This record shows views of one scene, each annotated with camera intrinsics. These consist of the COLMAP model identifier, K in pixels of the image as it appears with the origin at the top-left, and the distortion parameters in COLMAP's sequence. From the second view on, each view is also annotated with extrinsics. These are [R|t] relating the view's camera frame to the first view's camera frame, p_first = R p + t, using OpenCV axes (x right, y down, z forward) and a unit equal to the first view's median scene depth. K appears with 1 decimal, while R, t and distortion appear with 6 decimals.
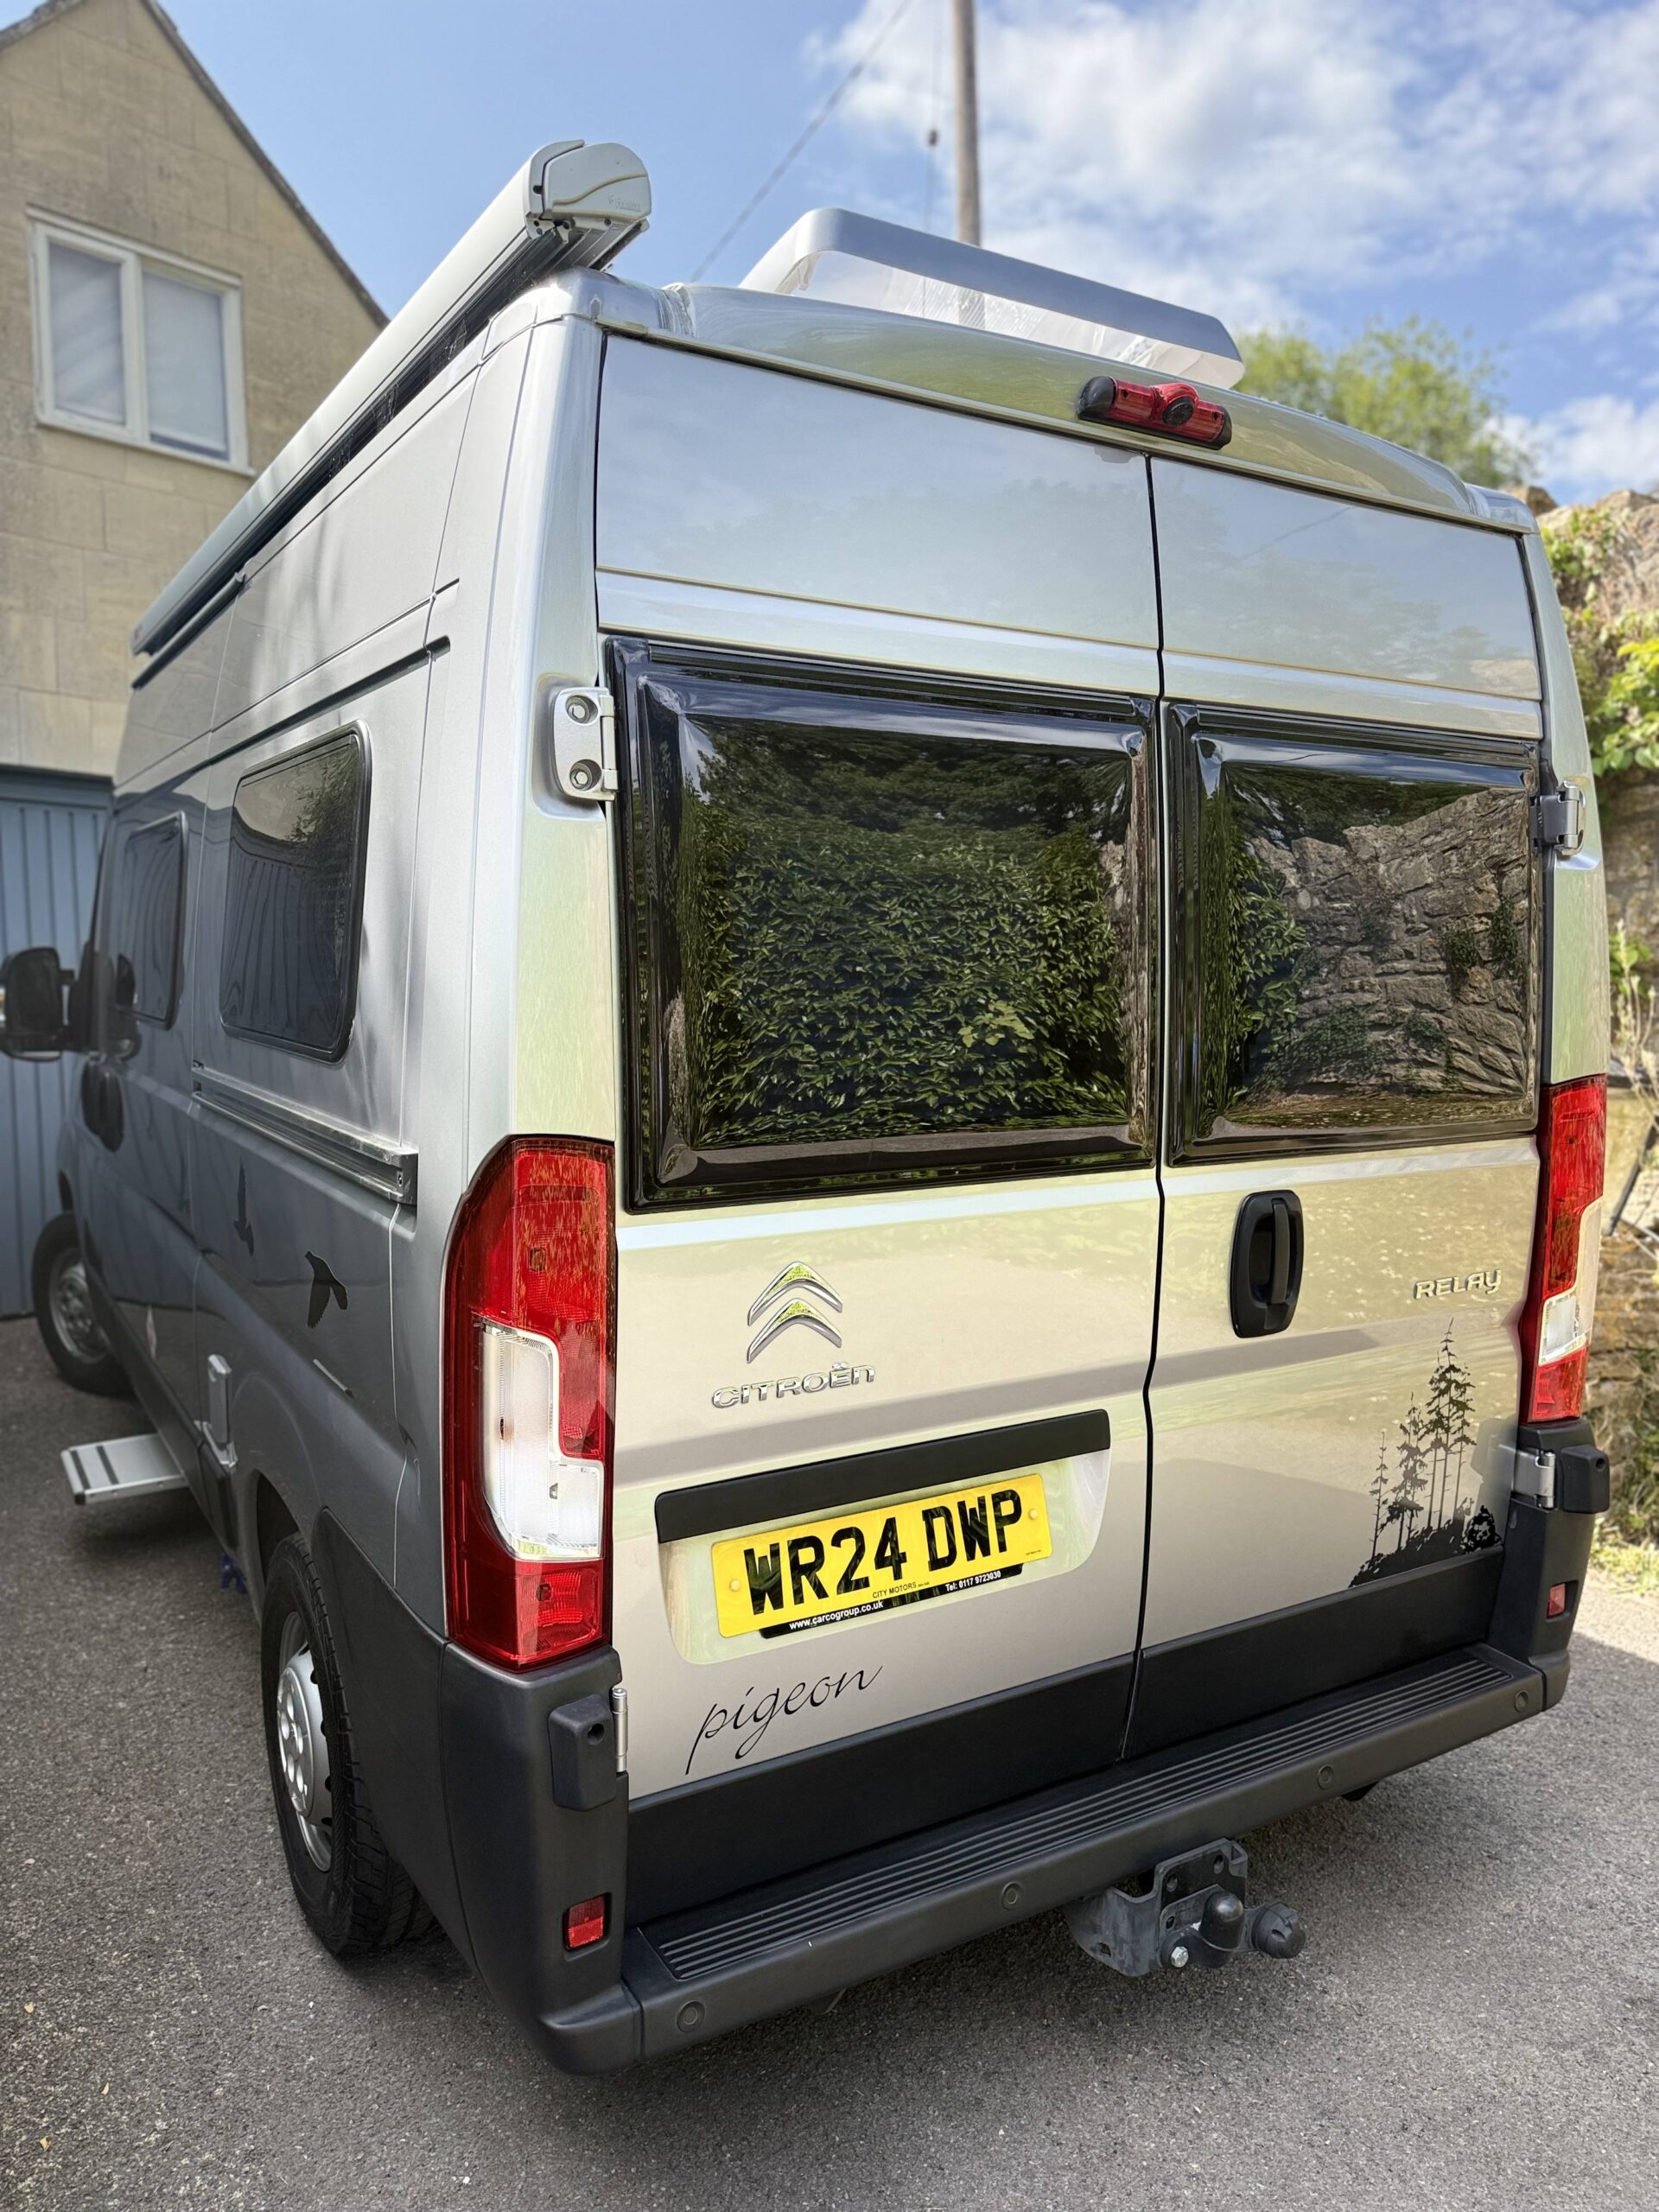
lens RADIAL K [[1573.4, 0, 829.9], [0, 1573.4, 1089.4], [0, 0, 1]] dist [0.009856, -0.022931]
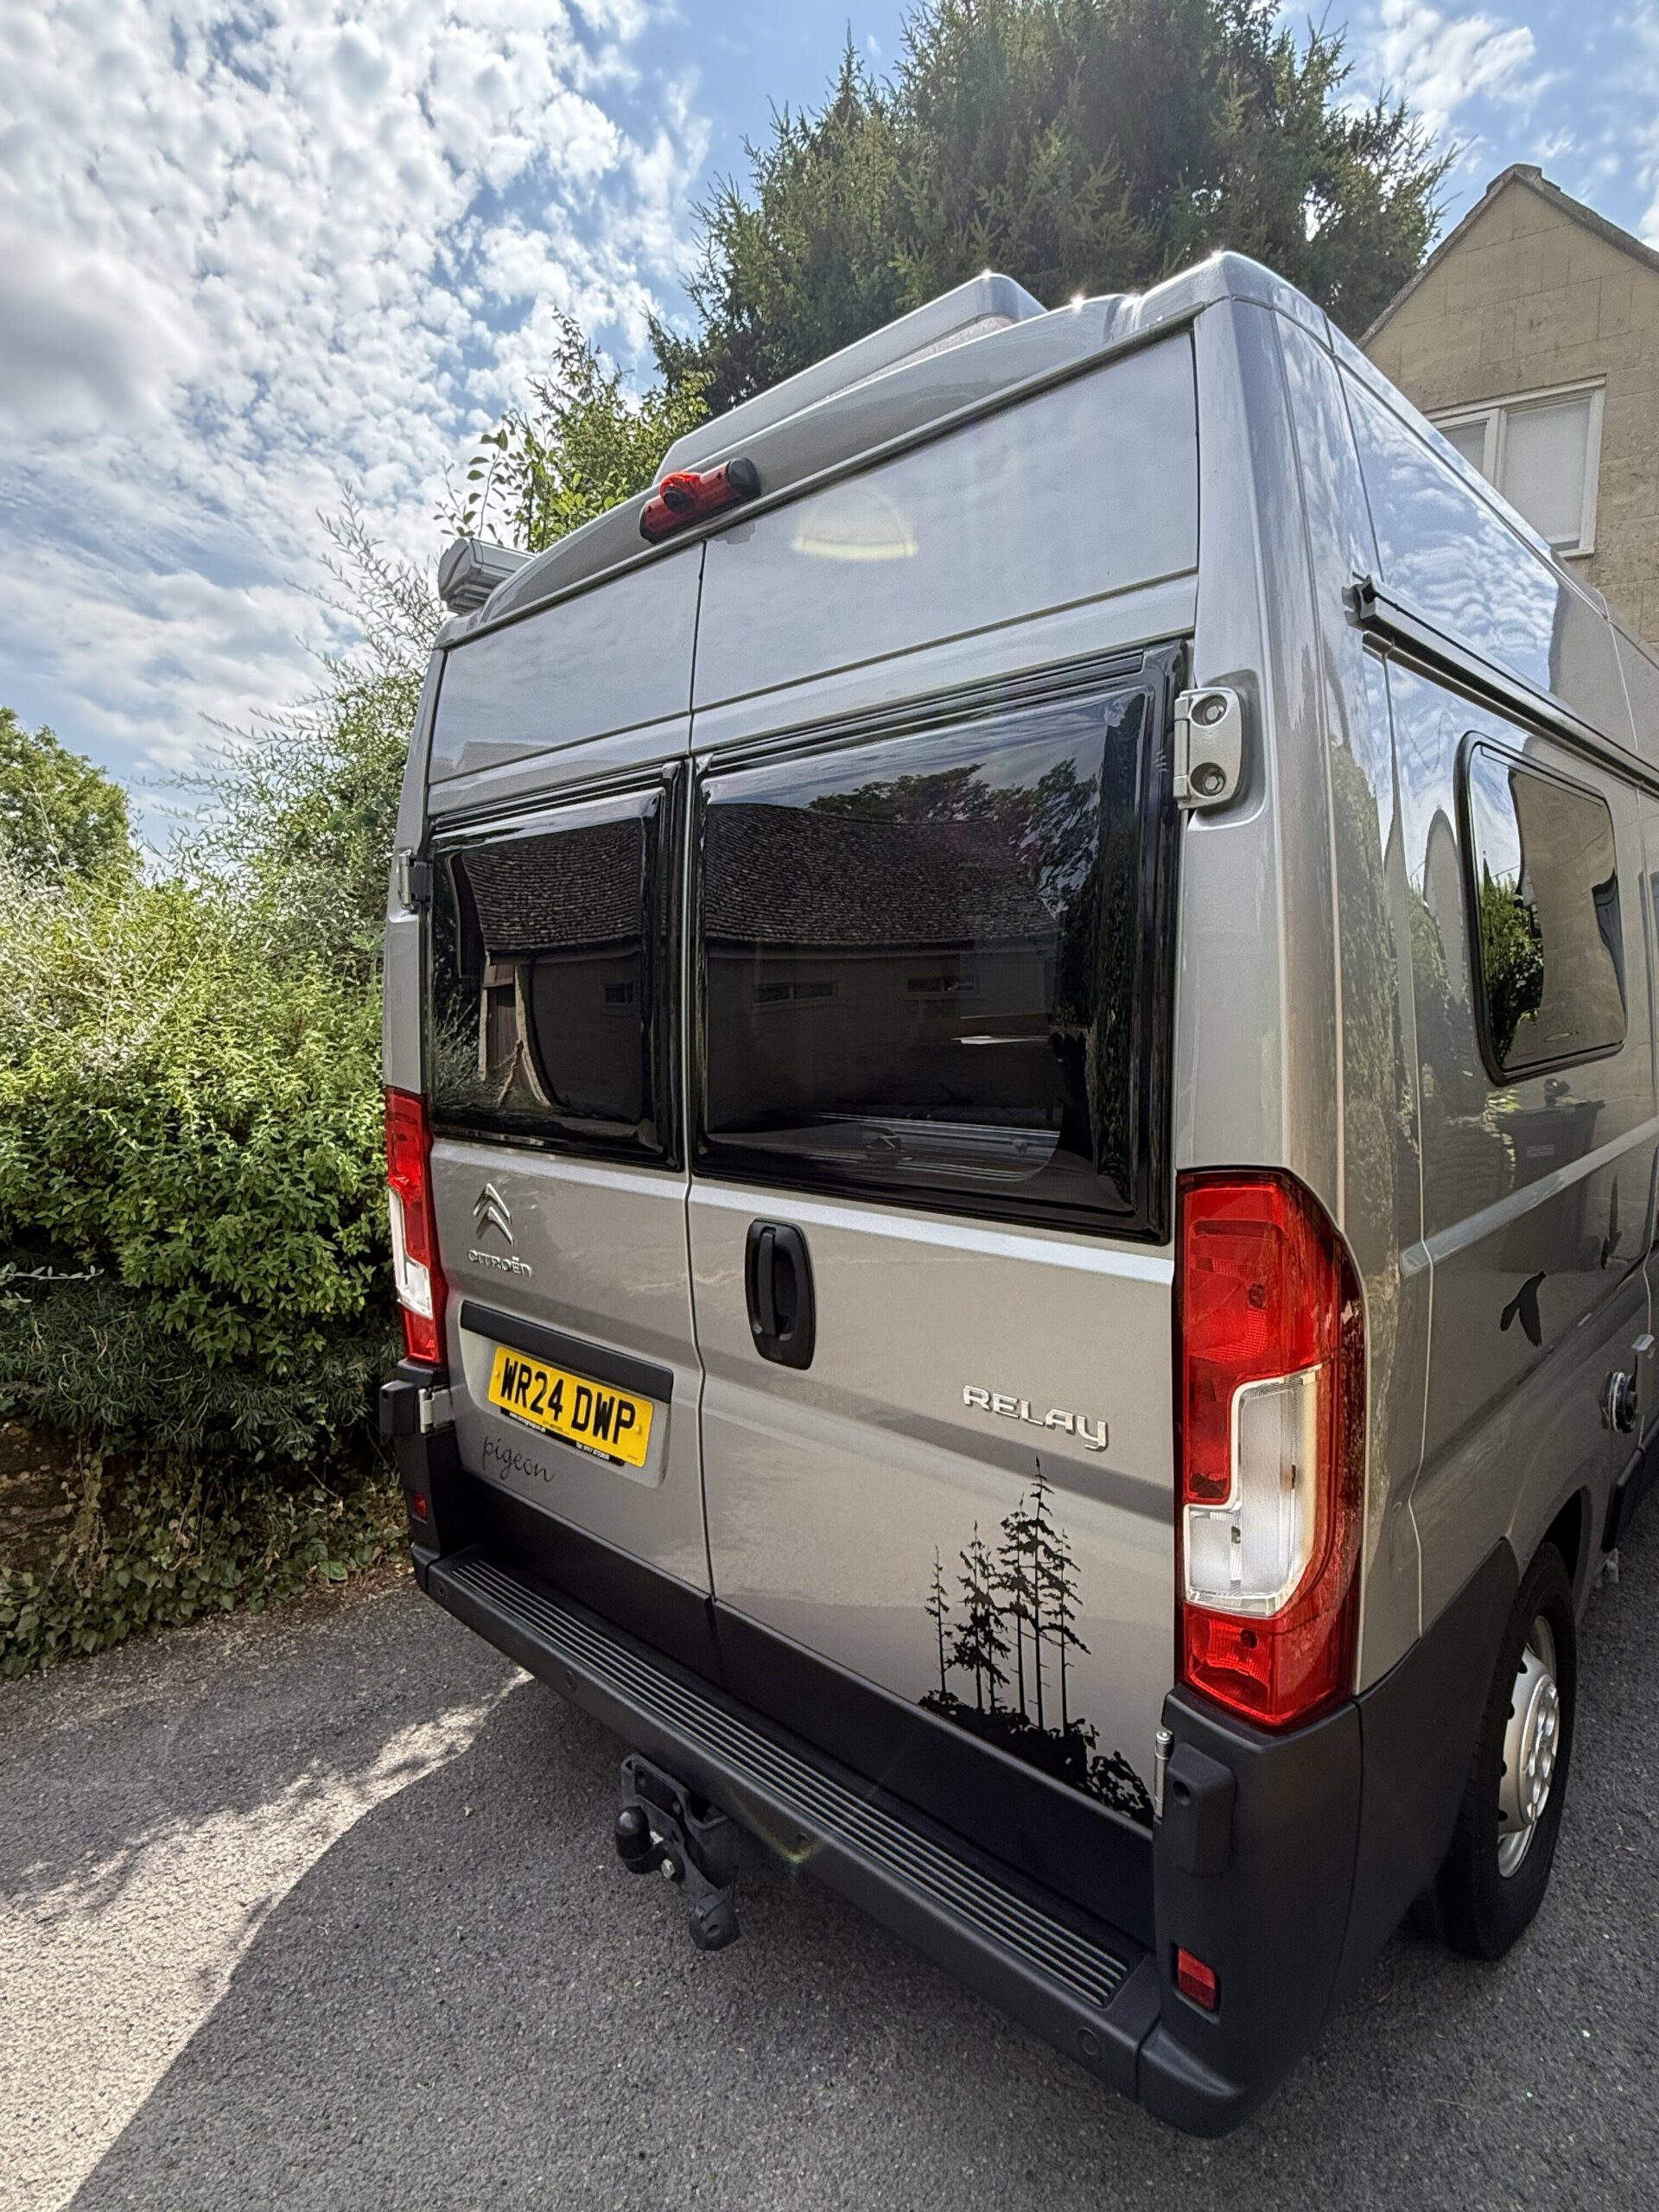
lens RADIAL K [[1168.2, 0, 830.1], [0, 1168.2, 1111.0], [0, 0, 1]] dist [-0.001032, 0.000565]
pose [[0.254994, 0.081632, -0.963491, 0.908973], [-0.060616, 0.995820, 0.068329, -0.051835], [0.965041, 0.040979, 0.258876, 0.768468]]
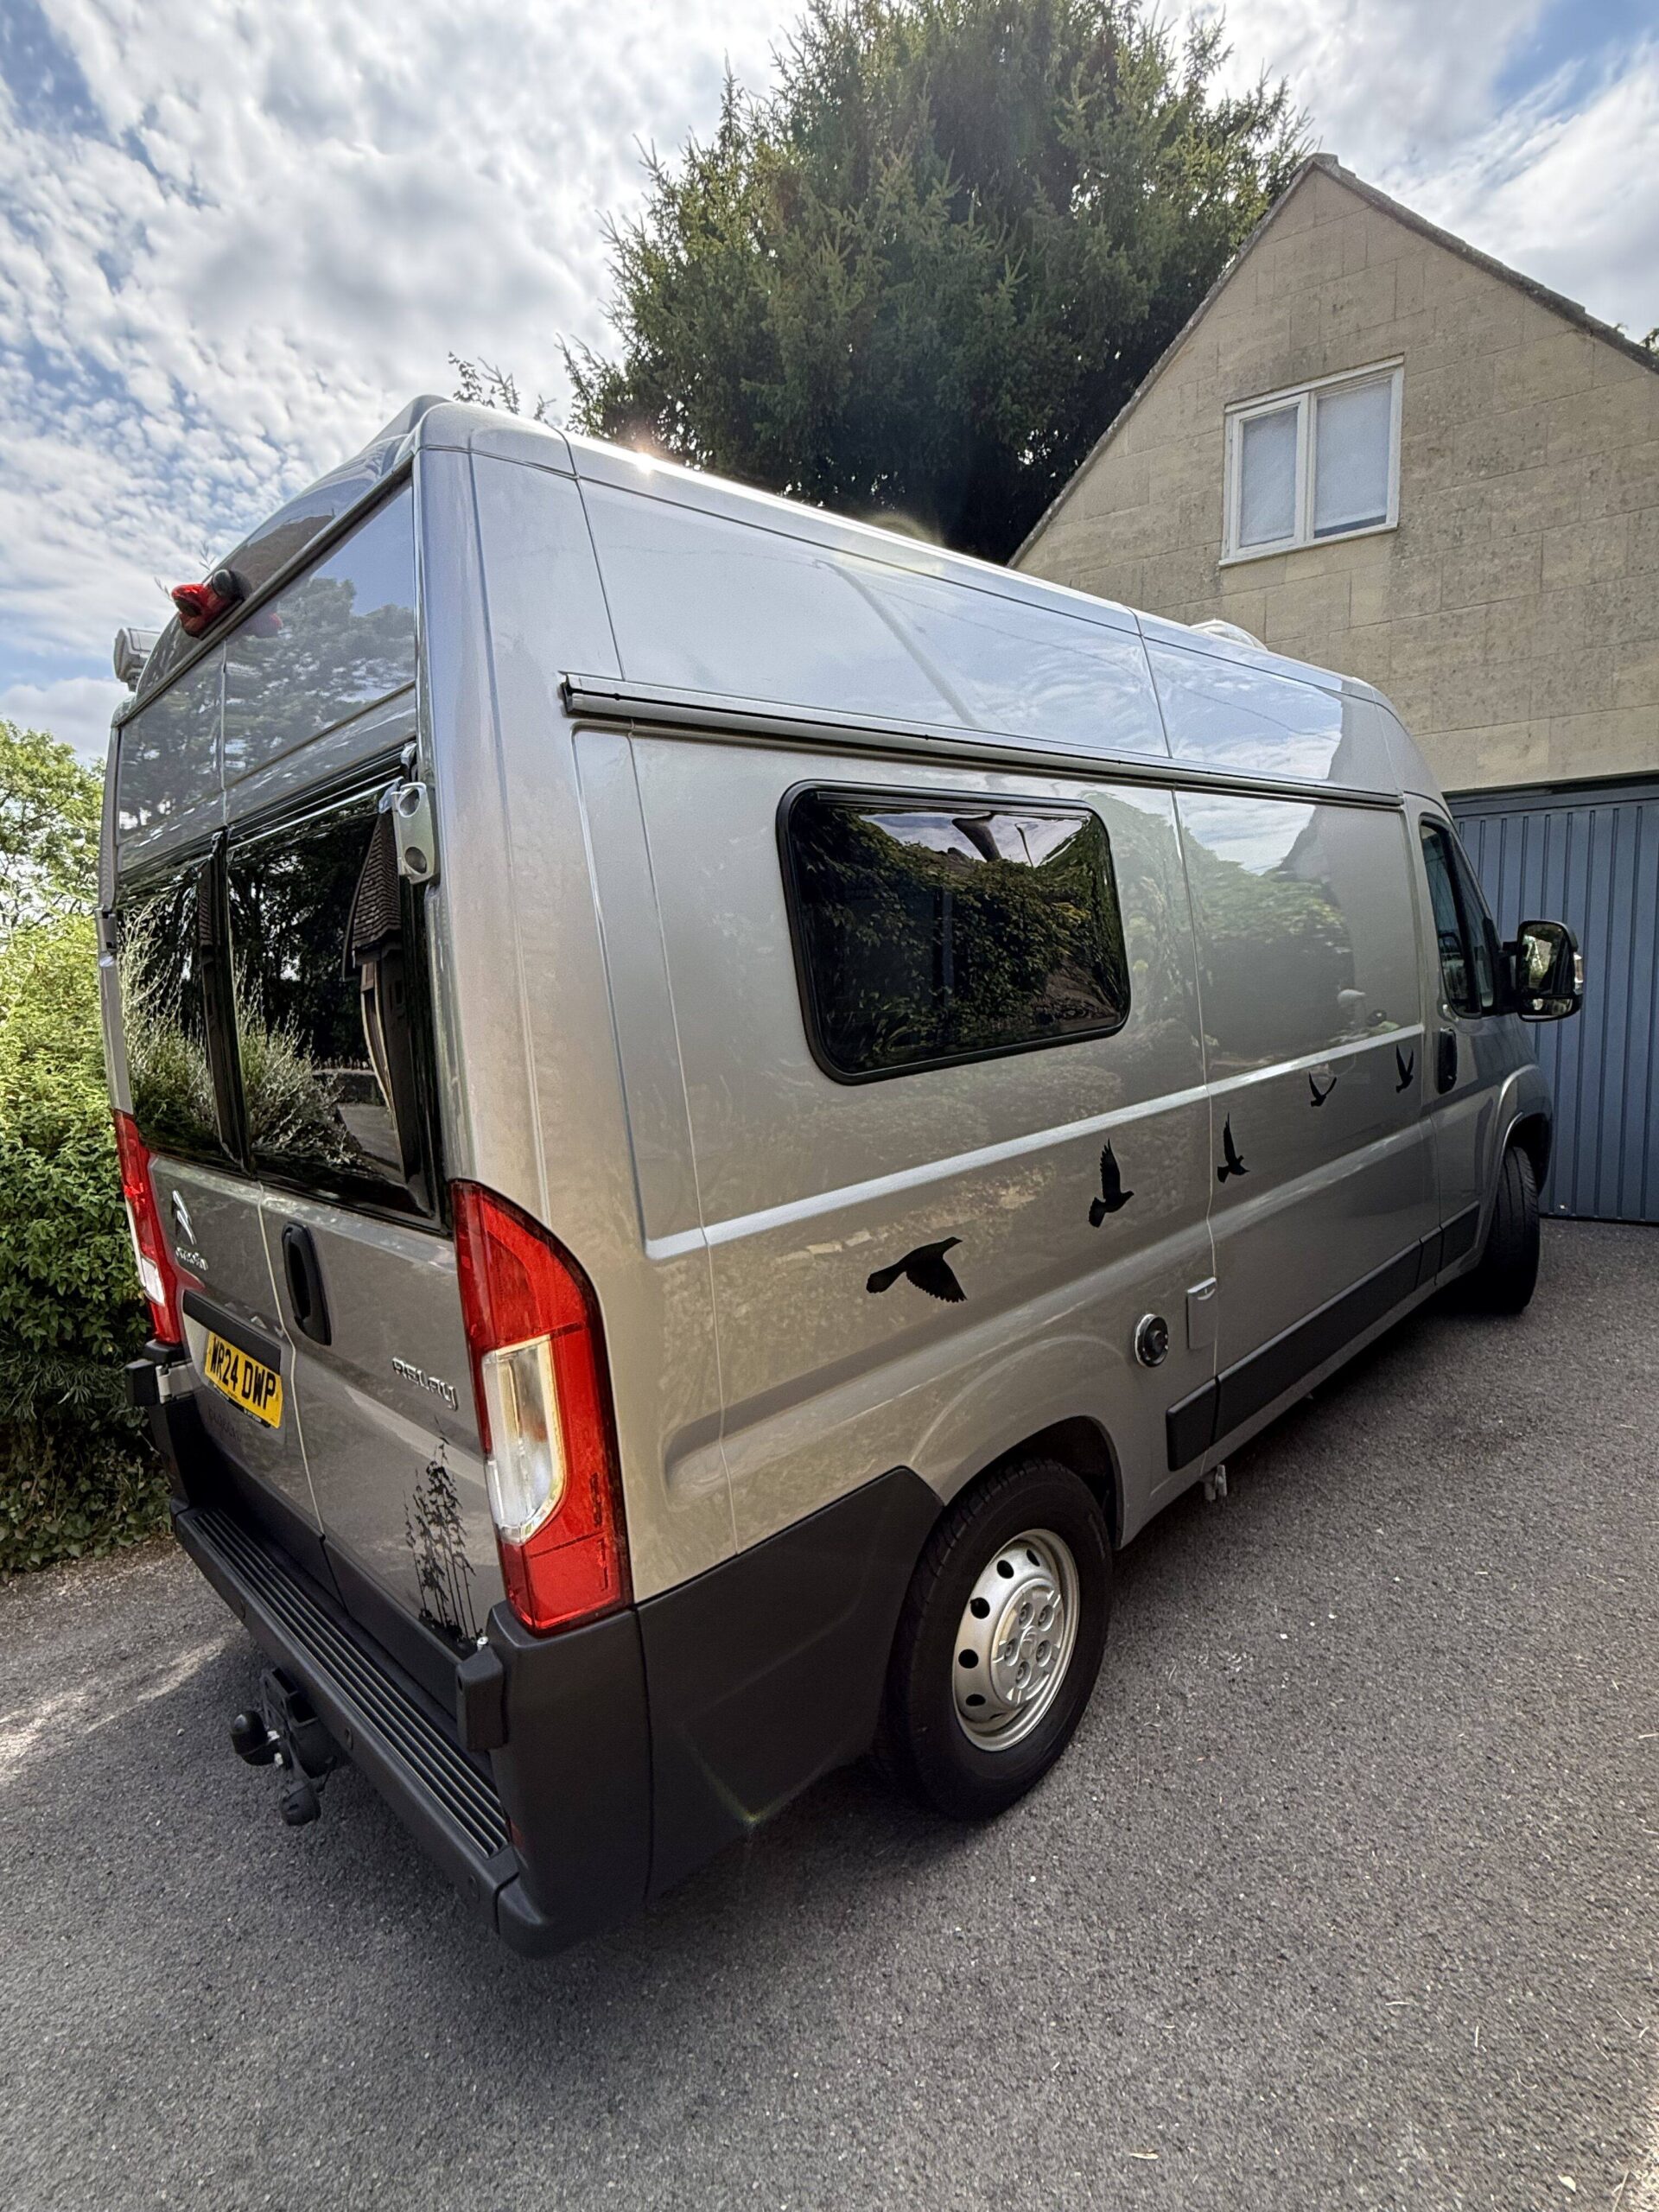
lens RADIAL K [[1093.2, 0, 826.9], [0, 1093.2, 1112.2], [0, 0, 1]] dist [-0.000964, 0.000202]
pose [[0.223099, 0.103554, -0.969280, 1.053017], [-0.009802, 0.994529, 0.103996, -0.096506], [0.974747, -0.013700, 0.222893, 1.102070]]
